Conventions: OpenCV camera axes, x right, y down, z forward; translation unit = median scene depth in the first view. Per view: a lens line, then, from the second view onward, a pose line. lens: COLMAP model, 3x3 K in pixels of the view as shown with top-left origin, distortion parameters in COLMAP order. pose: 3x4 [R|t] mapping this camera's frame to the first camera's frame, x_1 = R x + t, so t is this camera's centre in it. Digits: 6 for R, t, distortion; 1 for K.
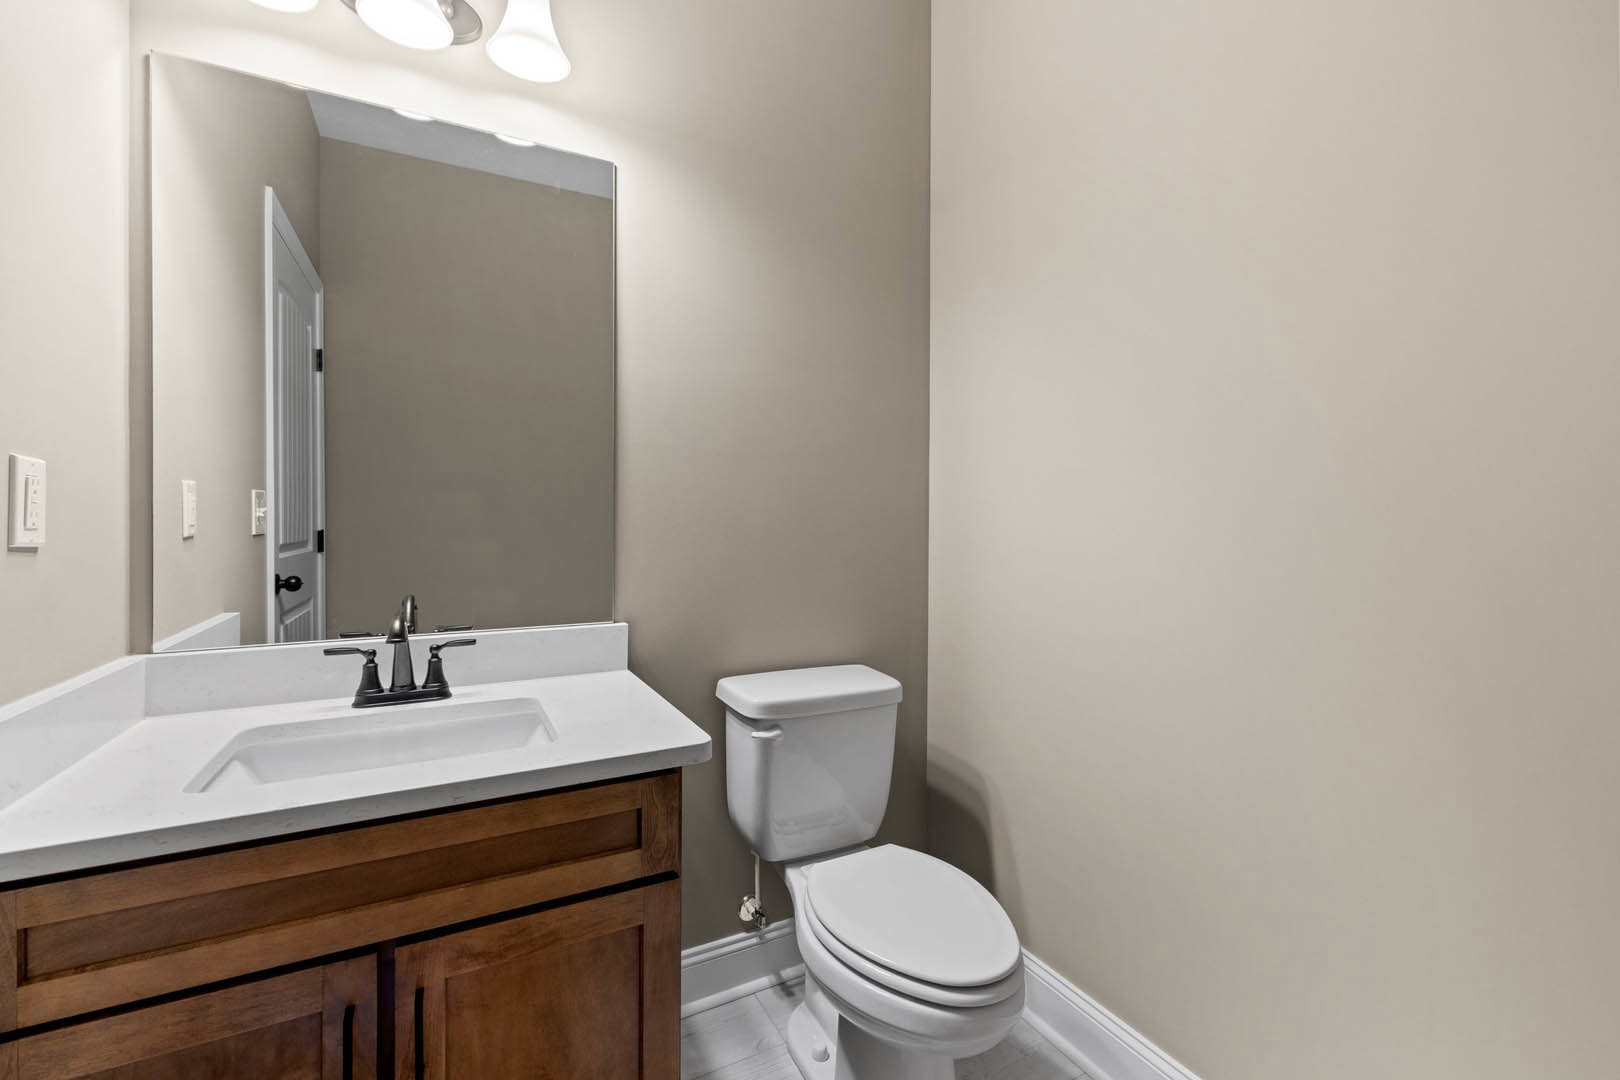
lens RADIAL K [[678.9, 0, 804.8], [0, 678.9, 527.9], [0, 0, 1]] dist [-0.009616, -0.000019]
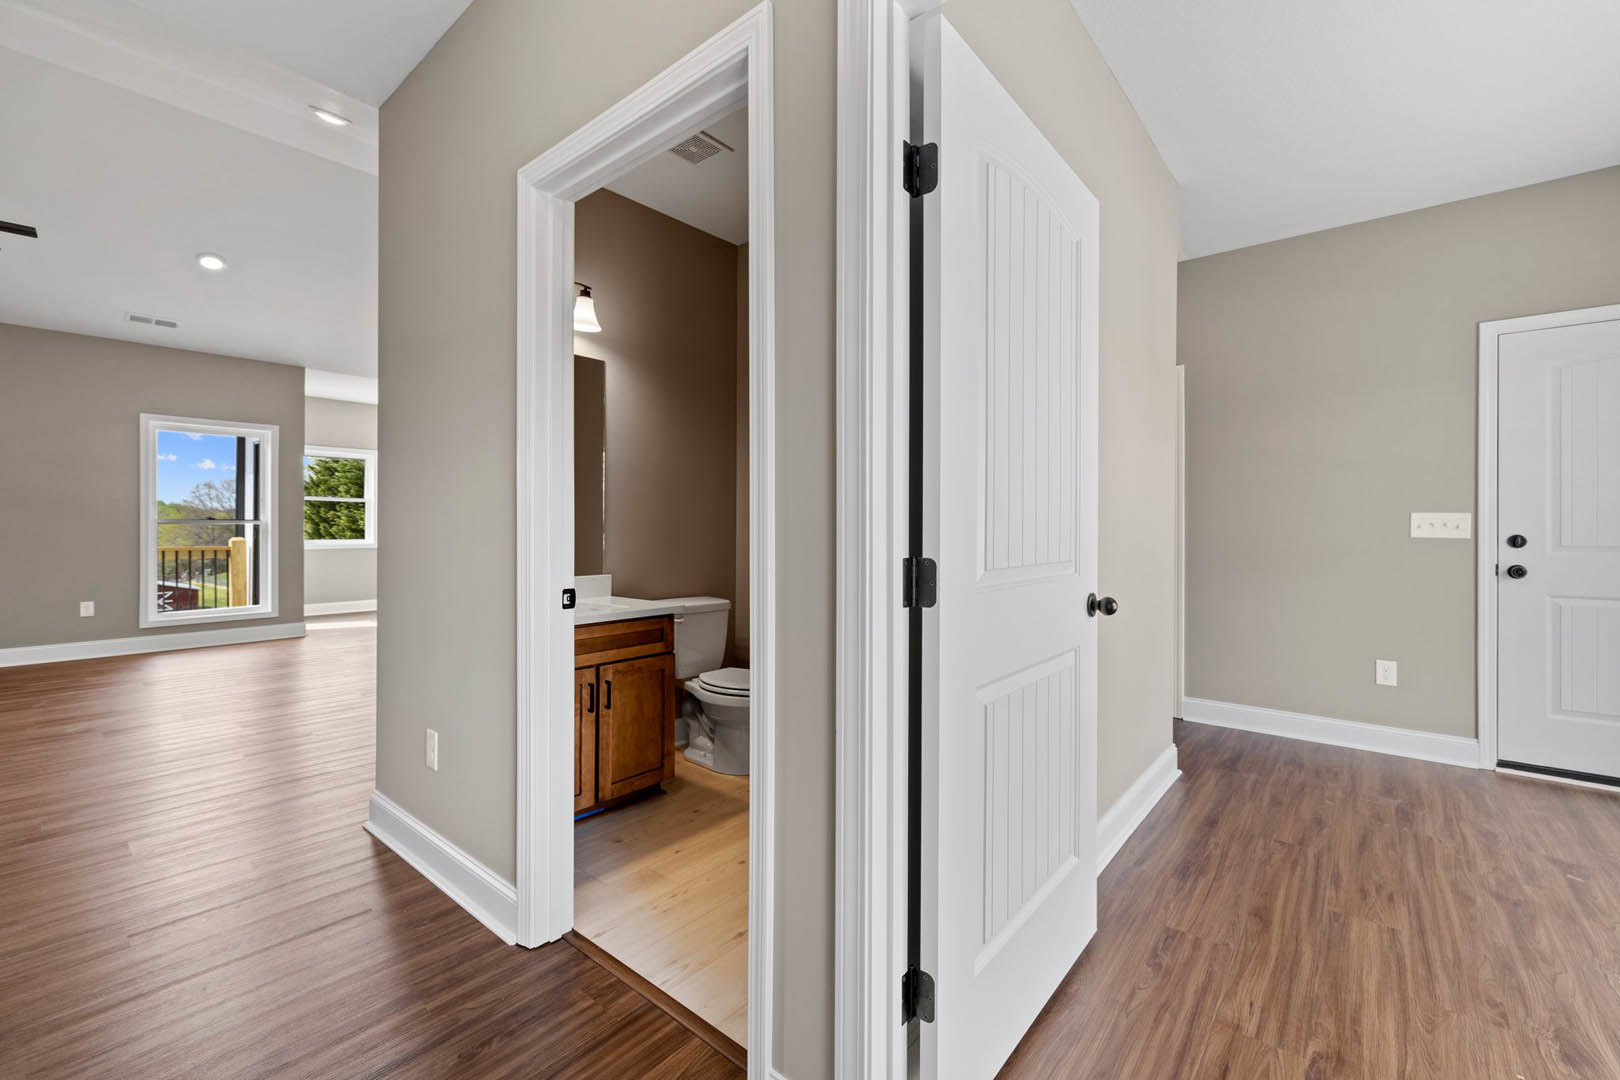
lens RADIAL K [[678.9, 0, 804.8], [0, 678.9, 527.9], [0, 0, 1]] dist [-0.009616, -0.000019]
pose [[0.926404, 0.000263, 0.376530, -0.854462], [0.002942, 0.999964, -0.007938, 0.016995], [-0.376519, 0.008462, 0.926370, -2.102686]]
